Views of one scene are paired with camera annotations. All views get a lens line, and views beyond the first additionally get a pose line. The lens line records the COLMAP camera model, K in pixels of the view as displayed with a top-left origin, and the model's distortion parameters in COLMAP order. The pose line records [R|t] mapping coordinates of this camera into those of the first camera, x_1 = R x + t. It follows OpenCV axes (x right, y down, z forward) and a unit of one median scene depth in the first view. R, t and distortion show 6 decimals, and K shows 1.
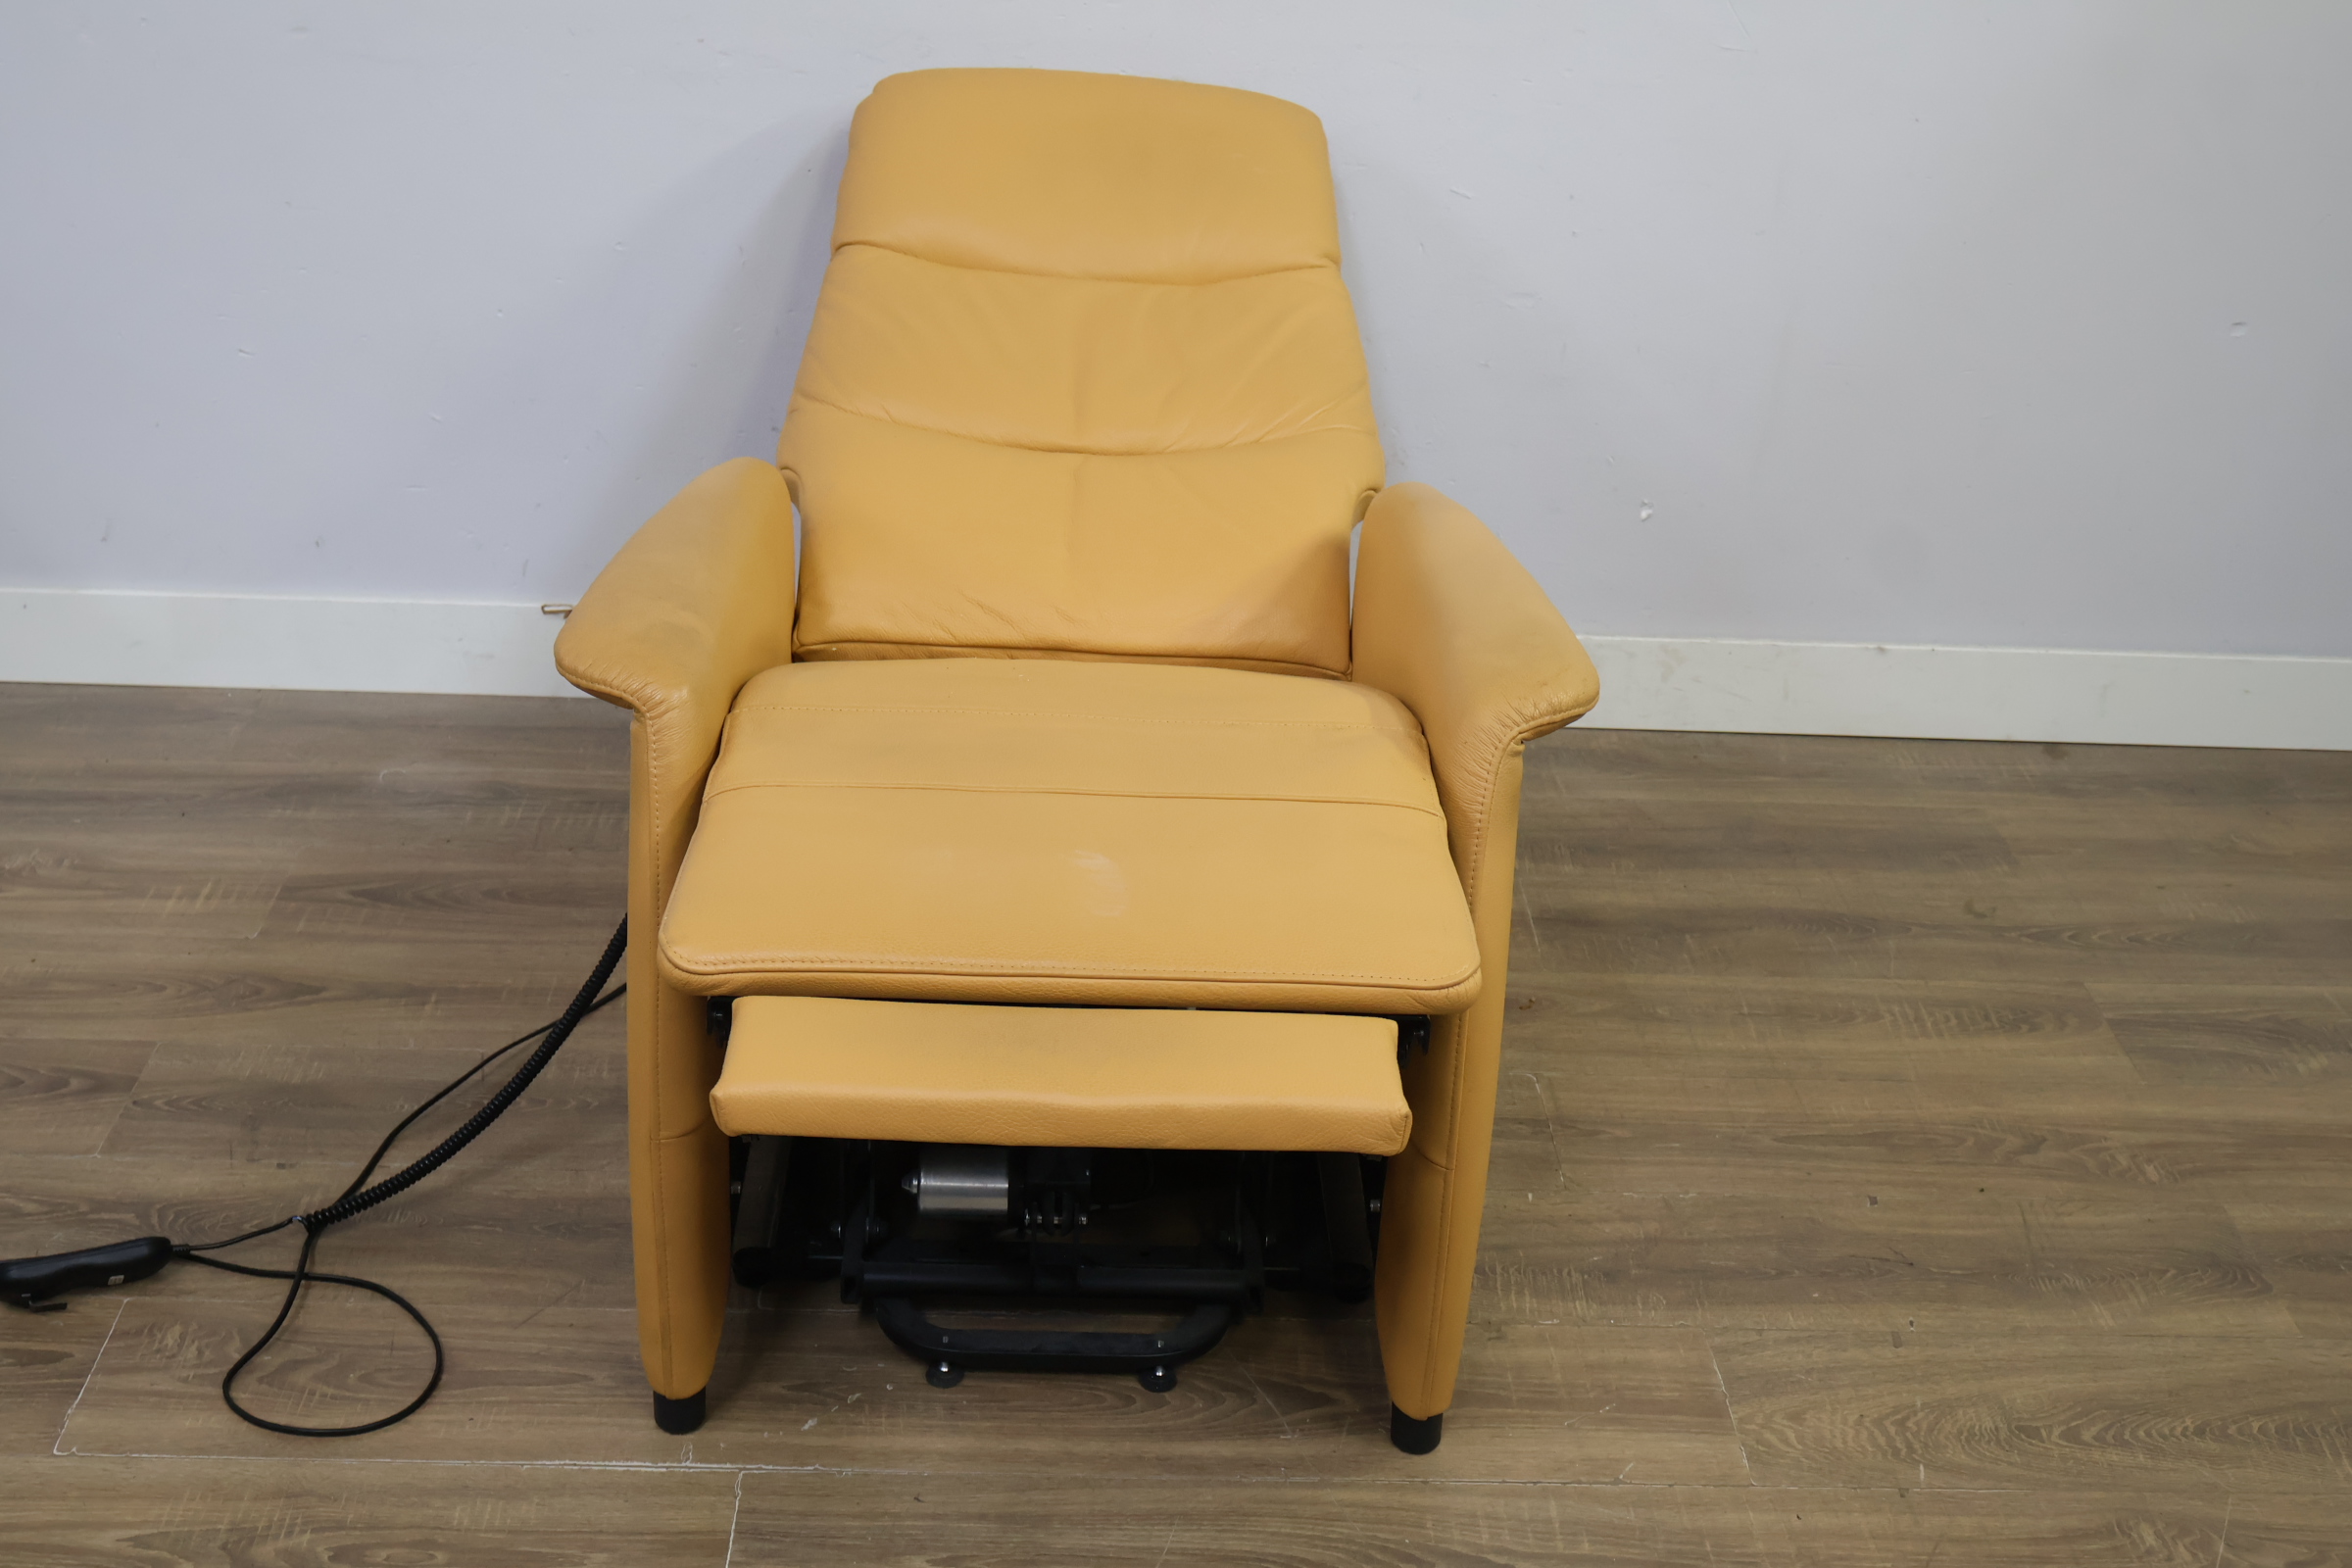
lens RADIAL K [[2905.4, 0, 1178.8], [0, 2905.4, 776.2], [0, 0, 1]] dist [-0.002333, -0.000933]
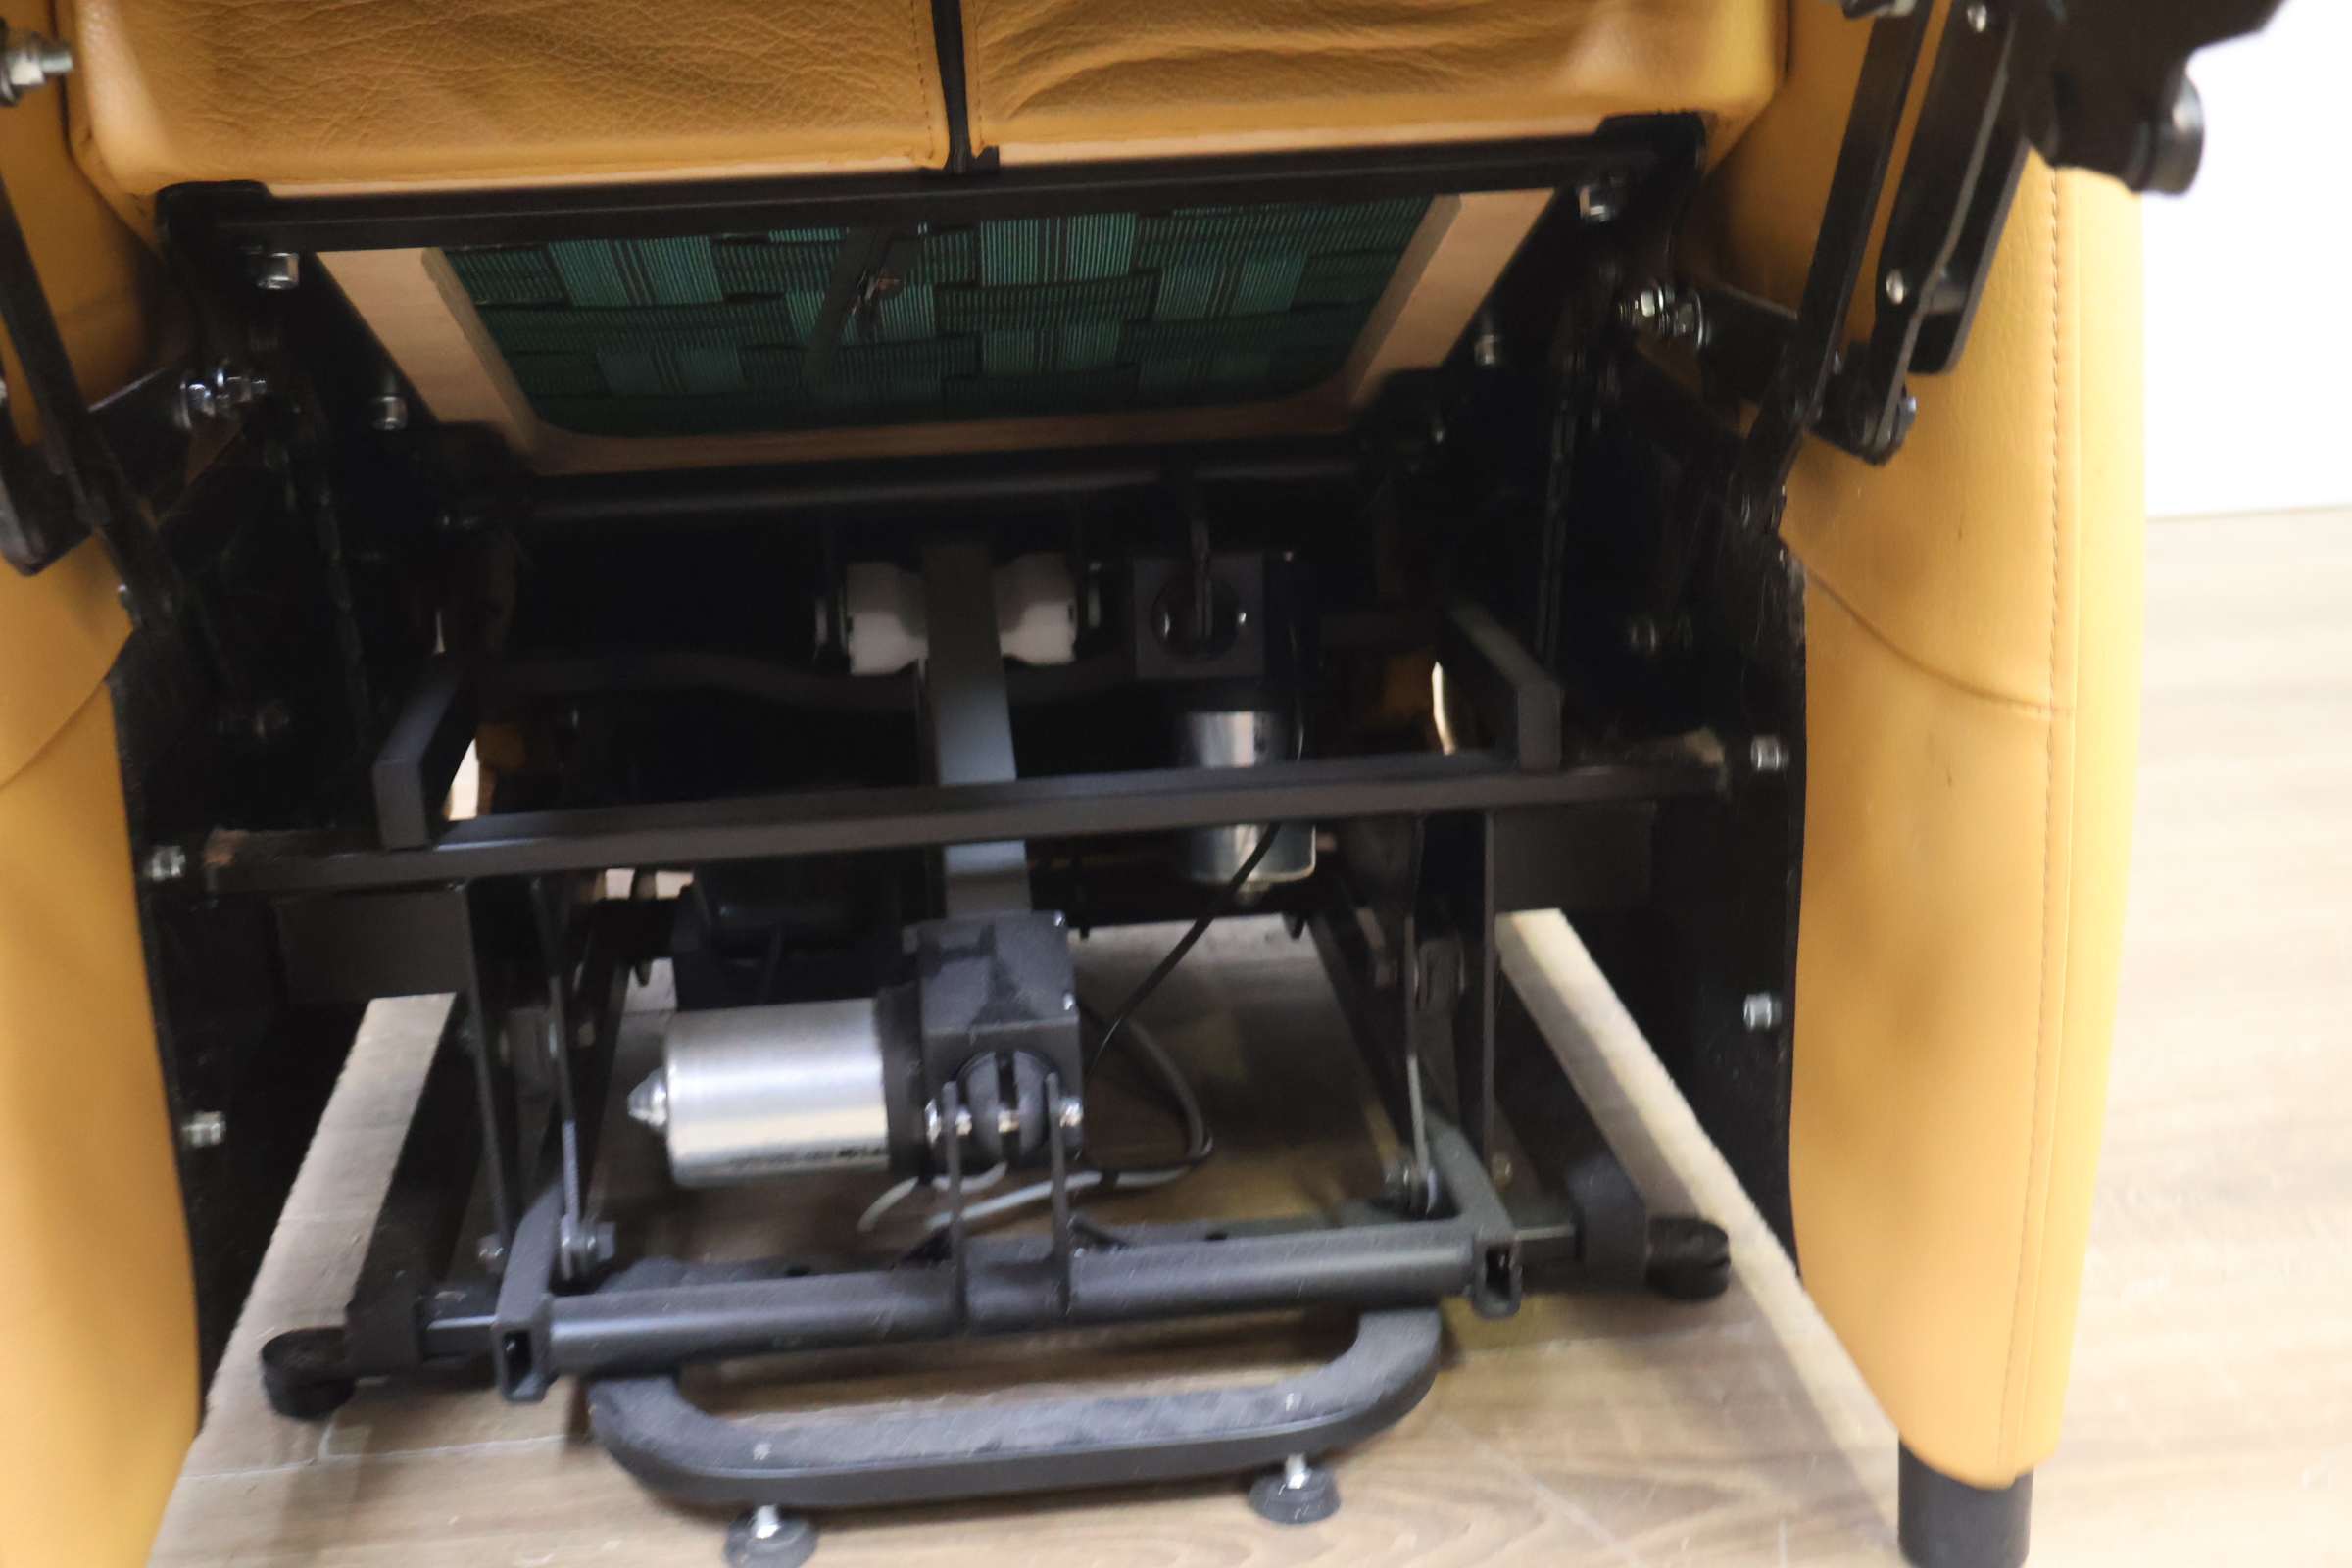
lens RADIAL K [[2905.4, 0, 1178.8], [0, 2905.4, 776.2], [0, 0, 1]] dist [-0.002333, -0.000933]
pose [[0.992950, -0.109455, 0.045507, -0.028744], [0.114899, 0.983107, -0.142474, 0.153058], [-0.029144, 0.146699, 0.988752, 0.542240]]
